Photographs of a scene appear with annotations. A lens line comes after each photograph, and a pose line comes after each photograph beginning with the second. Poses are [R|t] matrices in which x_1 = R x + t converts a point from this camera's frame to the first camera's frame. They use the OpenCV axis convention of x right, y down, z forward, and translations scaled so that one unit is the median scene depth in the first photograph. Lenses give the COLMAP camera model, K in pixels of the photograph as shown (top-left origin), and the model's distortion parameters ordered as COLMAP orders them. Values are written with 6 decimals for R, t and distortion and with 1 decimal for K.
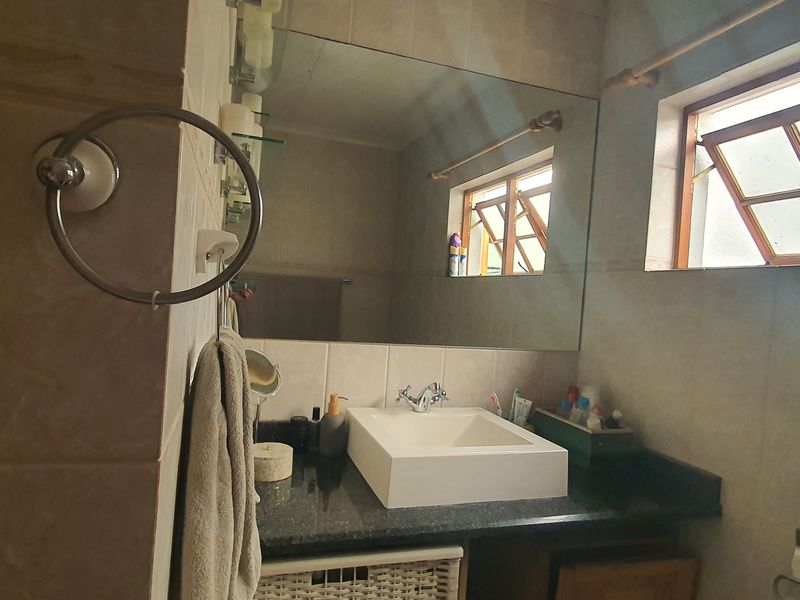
lens RADIAL K [[516.1, 0, 400.0], [0, 516.1, 300.0], [0, 0, 1]] dist [0.021015, -0.002762]
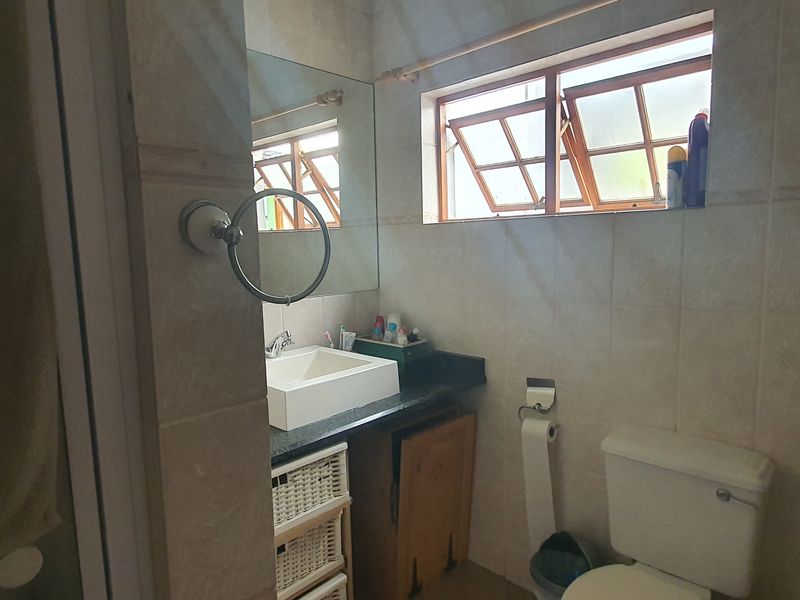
lens RADIAL K [[516.1, 0, 400.0], [0, 516.1, 300.0], [0, 0, 1]] dist [0.021015, -0.002762]
pose [[0.876129, -0.143036, 0.460368, -0.230448], [0.088637, 0.986484, 0.137815, -0.051593], [-0.473858, -0.079938, 0.876965, -0.170522]]
